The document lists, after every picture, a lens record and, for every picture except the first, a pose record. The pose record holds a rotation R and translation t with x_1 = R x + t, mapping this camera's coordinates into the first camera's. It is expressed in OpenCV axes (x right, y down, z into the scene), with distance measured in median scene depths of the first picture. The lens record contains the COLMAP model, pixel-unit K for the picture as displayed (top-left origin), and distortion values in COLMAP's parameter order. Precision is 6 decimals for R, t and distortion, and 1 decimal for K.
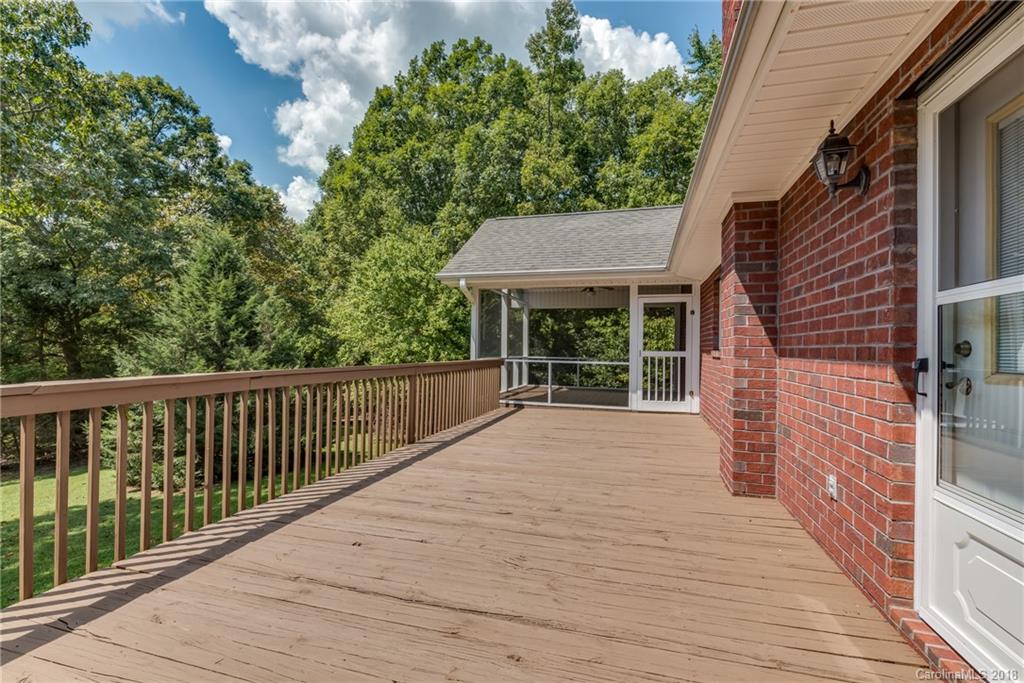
lens RADIAL K [[450.7, 0, 512.8], [0, 450.7, 345.6], [0, 0, 1]] dist [-0.007430, -0.001479]
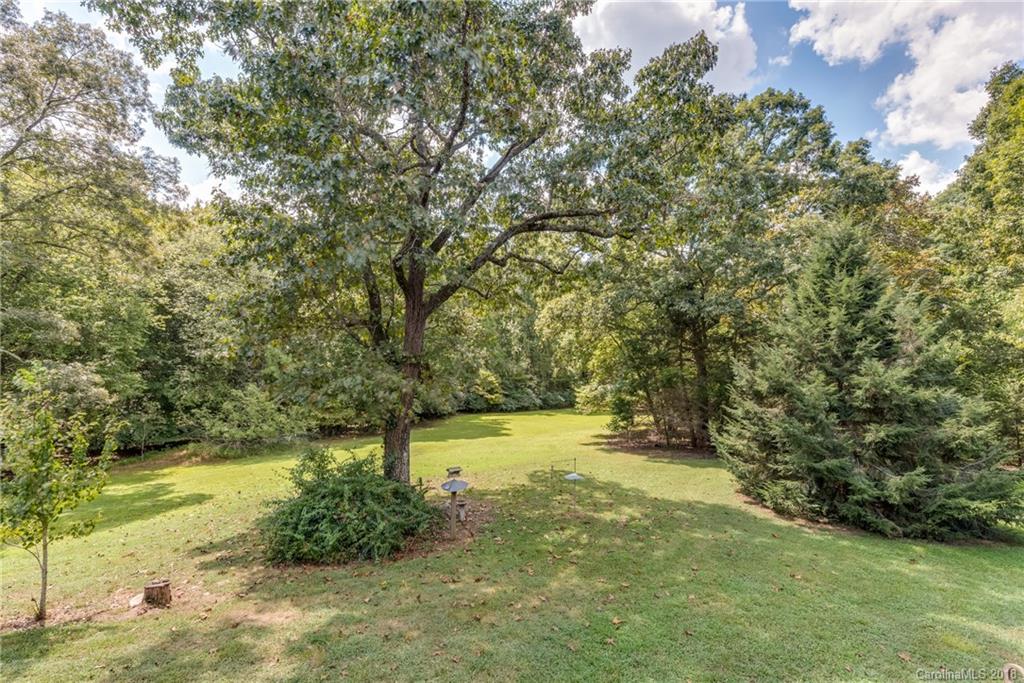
lens RADIAL K [[450.7, 0, 505.3], [0, 450.7, 345.9], [0, 0, 1]] dist [-0.007430, -0.001479]
pose [[0.375537, 0.005178, -0.926793, -0.081362], [-0.016202, 0.999868, -0.000979, -0.007779], [0.926666, 0.015383, 0.375571, 0.078525]]
